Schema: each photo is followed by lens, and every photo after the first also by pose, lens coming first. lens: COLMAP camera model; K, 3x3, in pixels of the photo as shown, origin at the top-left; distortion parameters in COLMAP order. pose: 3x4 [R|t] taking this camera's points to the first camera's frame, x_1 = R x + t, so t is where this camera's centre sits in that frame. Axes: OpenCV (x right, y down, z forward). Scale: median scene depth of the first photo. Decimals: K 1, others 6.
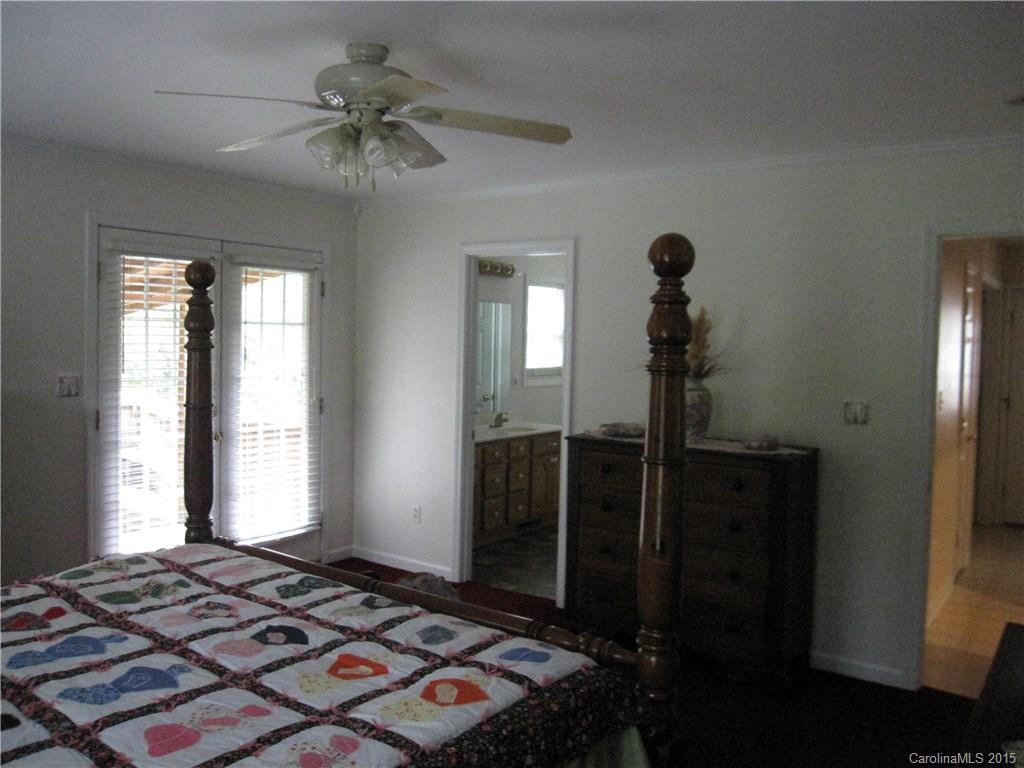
lens RADIAL K [[840.2, 0, 511.5], [0, 840.2, 382.9], [0, 0, 1]] dist [-0.083656, 0.014296]
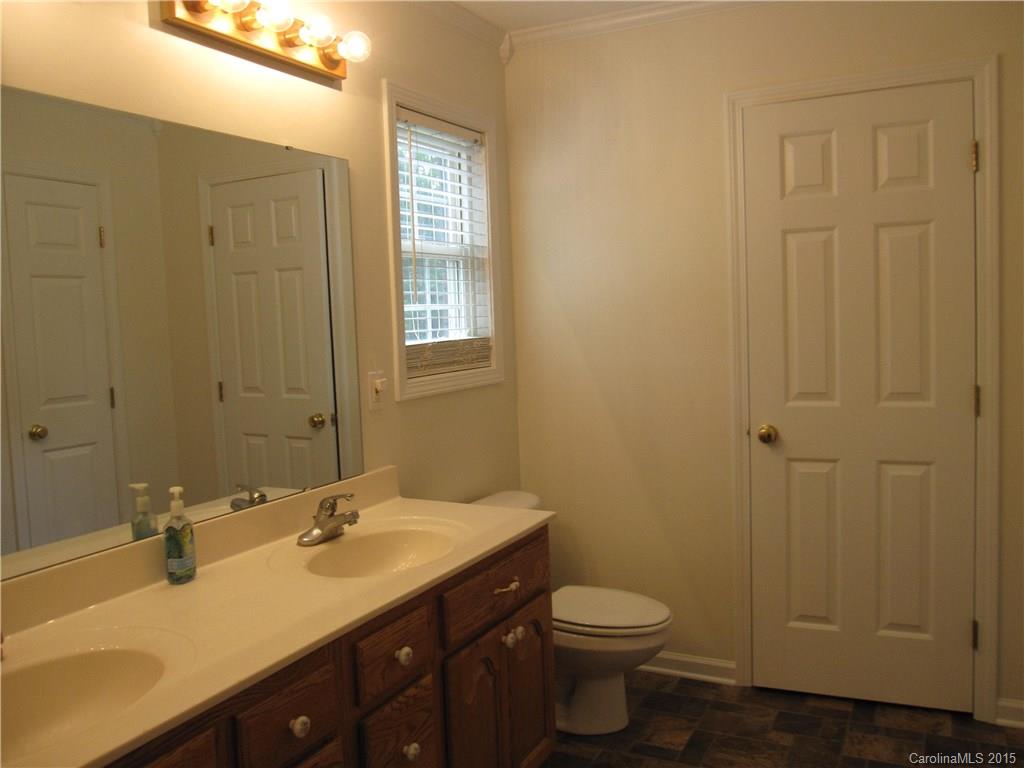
lens RADIAL K [[840.2, 0, 512.6], [0, 840.2, 382.5], [0, 0, 1]] dist [-0.083656, 0.014296]
pose [[0.989663, -0.064539, 0.128067, 0.016294], [0.060634, 0.997575, 0.034168, -0.011891], [-0.129962, -0.026049, 0.991177, 0.706517]]
